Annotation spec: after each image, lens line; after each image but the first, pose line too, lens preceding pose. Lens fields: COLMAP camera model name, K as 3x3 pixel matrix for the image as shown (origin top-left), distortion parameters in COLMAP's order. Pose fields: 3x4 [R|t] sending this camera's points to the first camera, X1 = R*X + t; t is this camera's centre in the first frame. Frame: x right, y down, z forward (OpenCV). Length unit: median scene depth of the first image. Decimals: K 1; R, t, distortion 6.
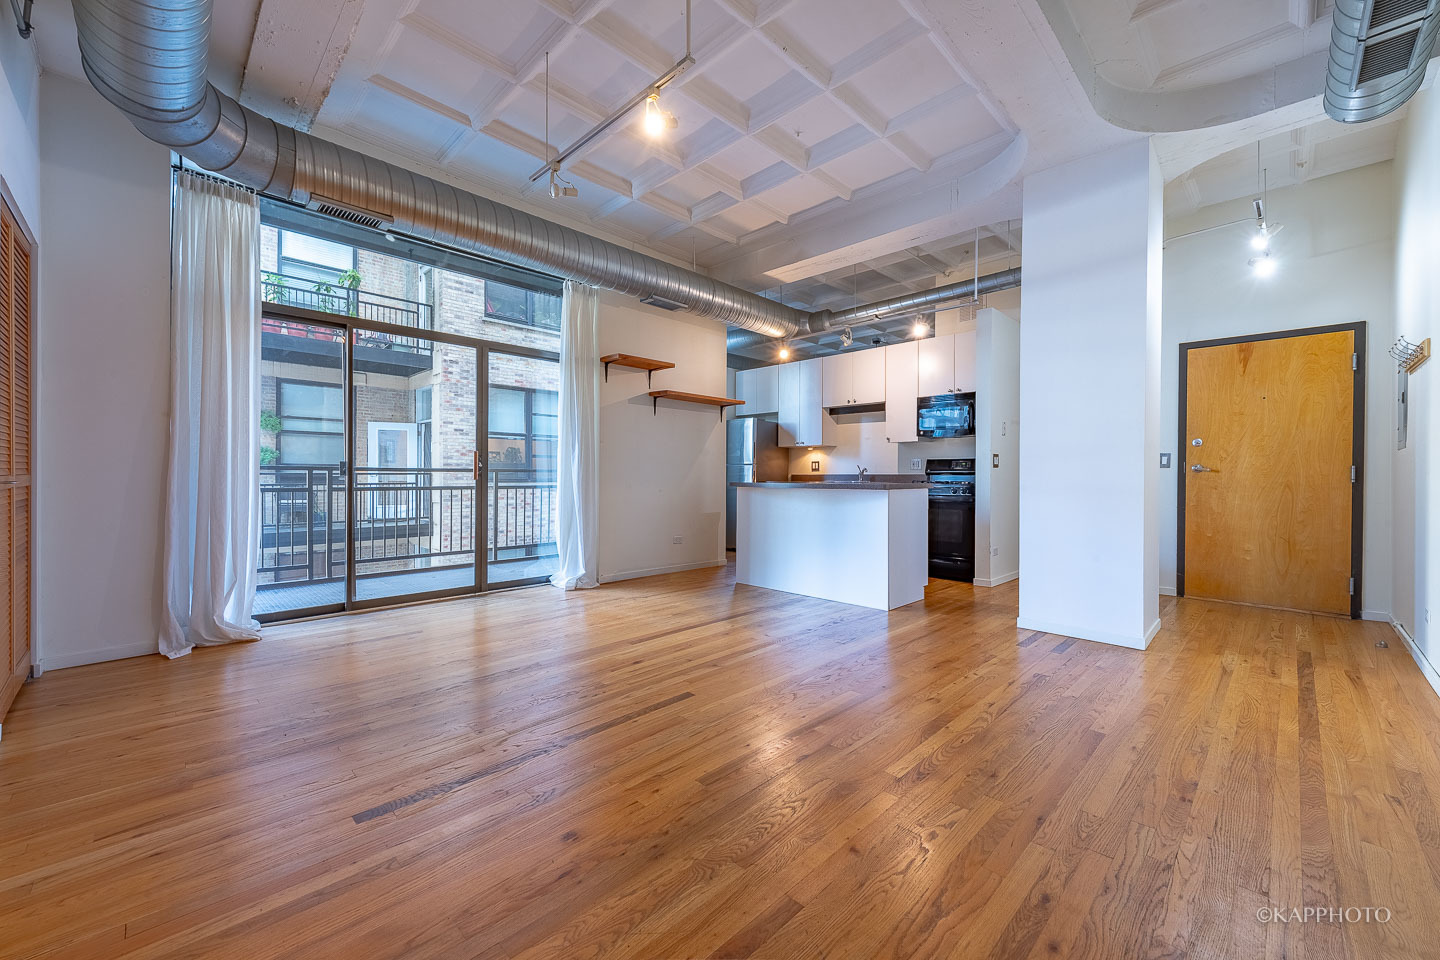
lens RADIAL K [[561.0, 0, 770.9], [0, 561.0, 478.5], [0, 0, 1]] dist [0.010521, -0.000051]
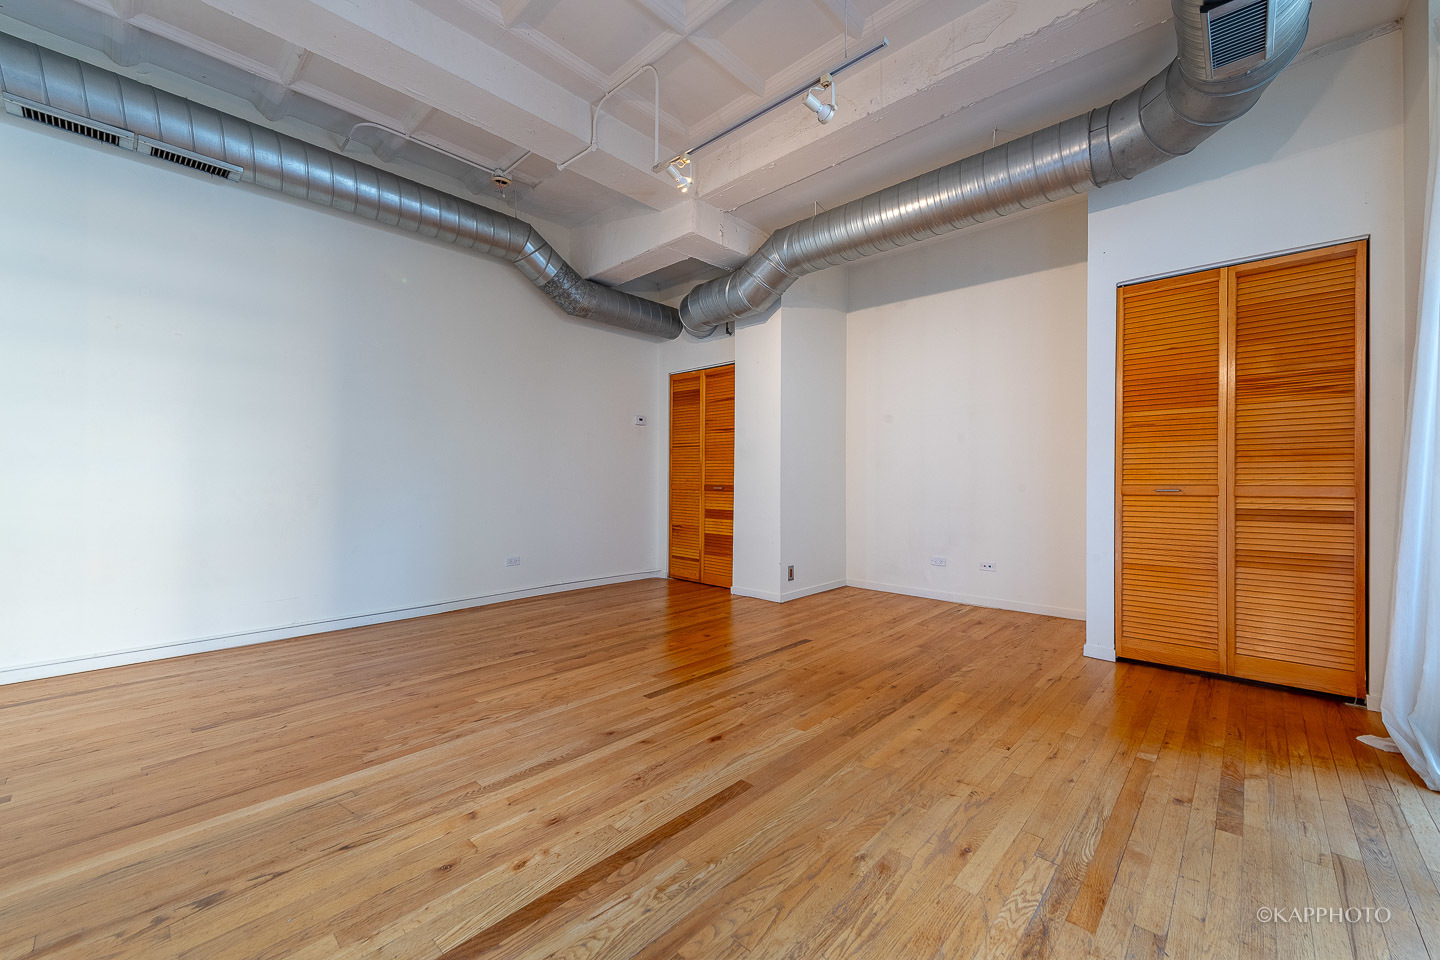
lens RADIAL K [[581.6, 0, 760.6], [0, 581.6, 478.6], [0, 0, 1]] dist [0.021941, -0.006319]
pose [[-0.999904, -0.009305, -0.010244, -0.232683], [-0.009376, 0.999932, 0.006864, -0.012028], [0.010180, 0.006959, -0.999924, 1.436025]]
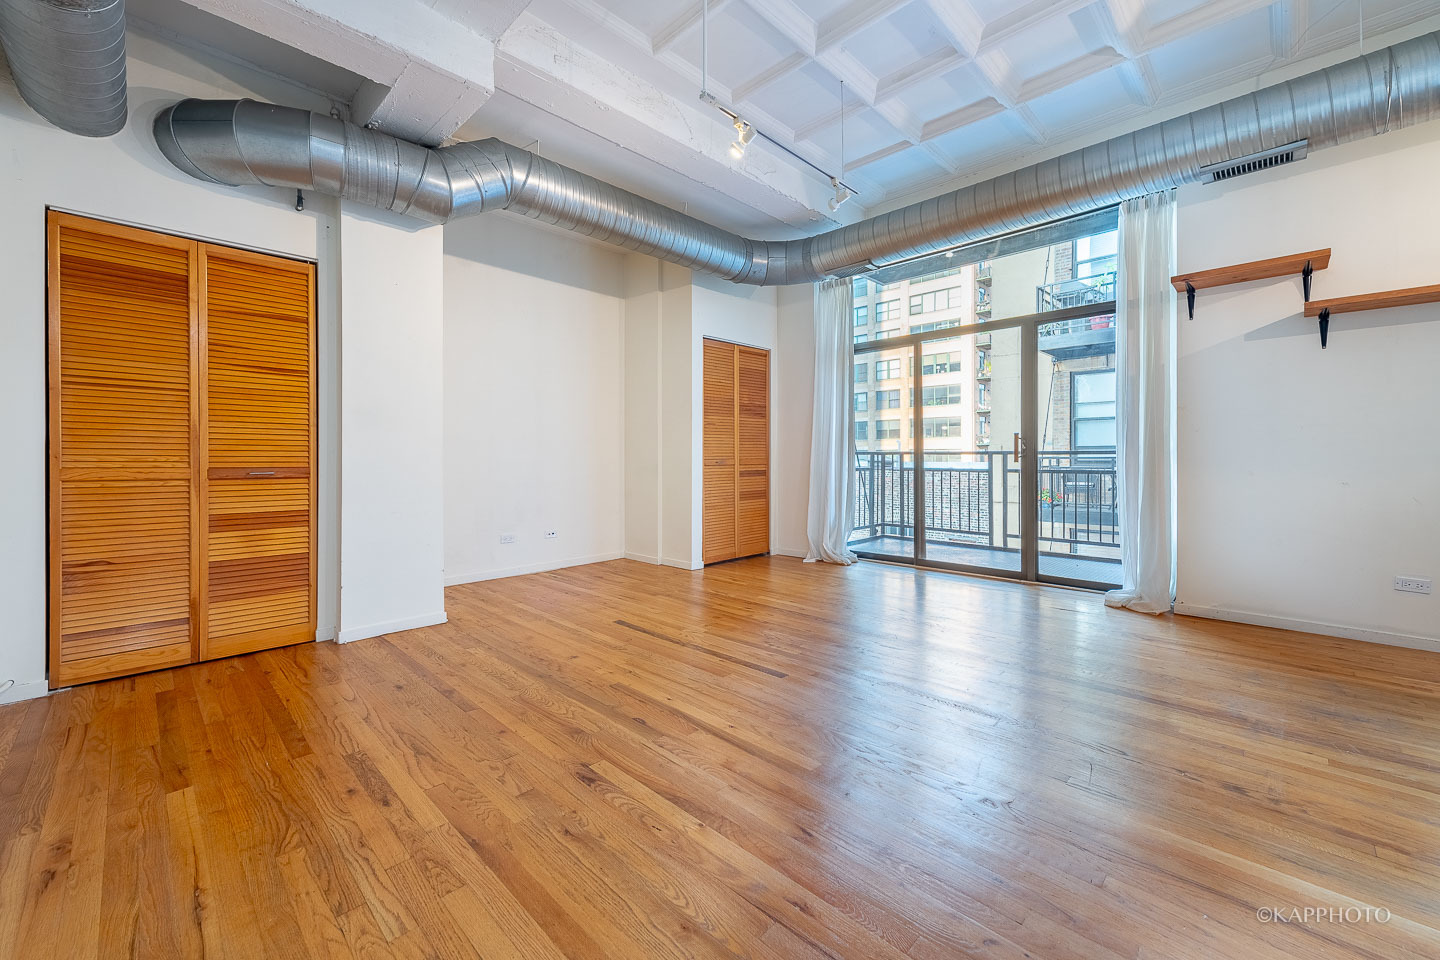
lens RADIAL K [[575.0, 0, 701.2], [0, 575.0, 460.1], [0, 0, 1]] dist [0.008265, -0.000693]
pose [[-0.050412, -0.002588, -0.998725, 0.617886], [-0.004218, 0.999988, -0.002379, 0.003634], [0.998720, 0.004092, -0.050422, 0.633999]]
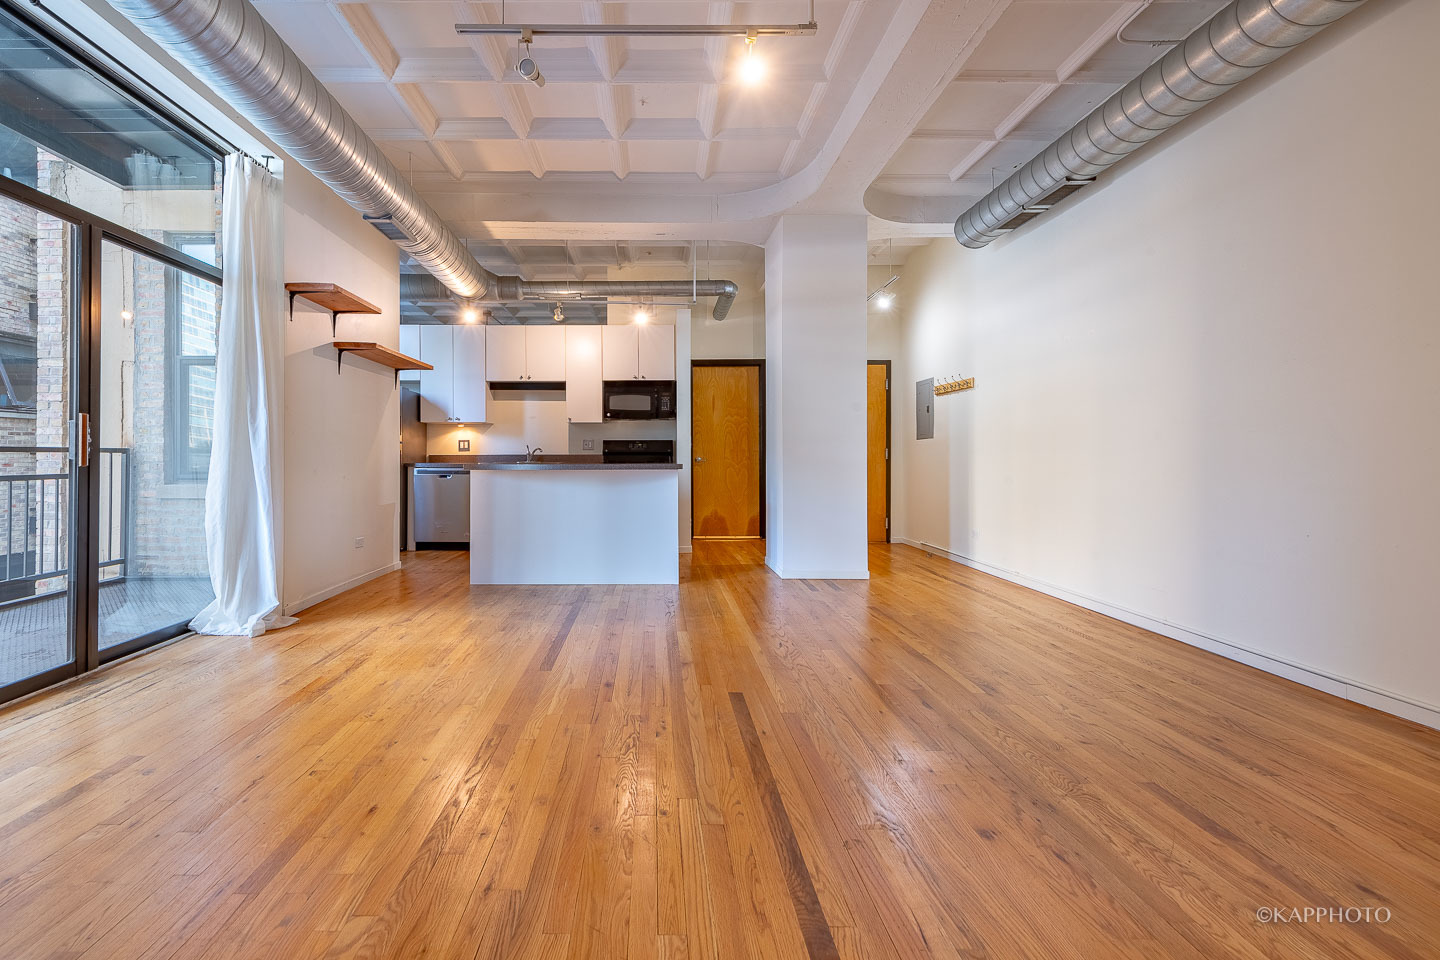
lens RADIAL K [[561.7, 0, 659.3], [0, 561.7, 452.1], [0, 0, 1]] dist [0.009680, -0.000332]
pose [[0.744112, 0.000332, 0.668055, -0.597177], [0.007687, 0.999929, -0.009059, -0.002559], [-0.668011, 0.011876, 0.744057, 0.276667]]
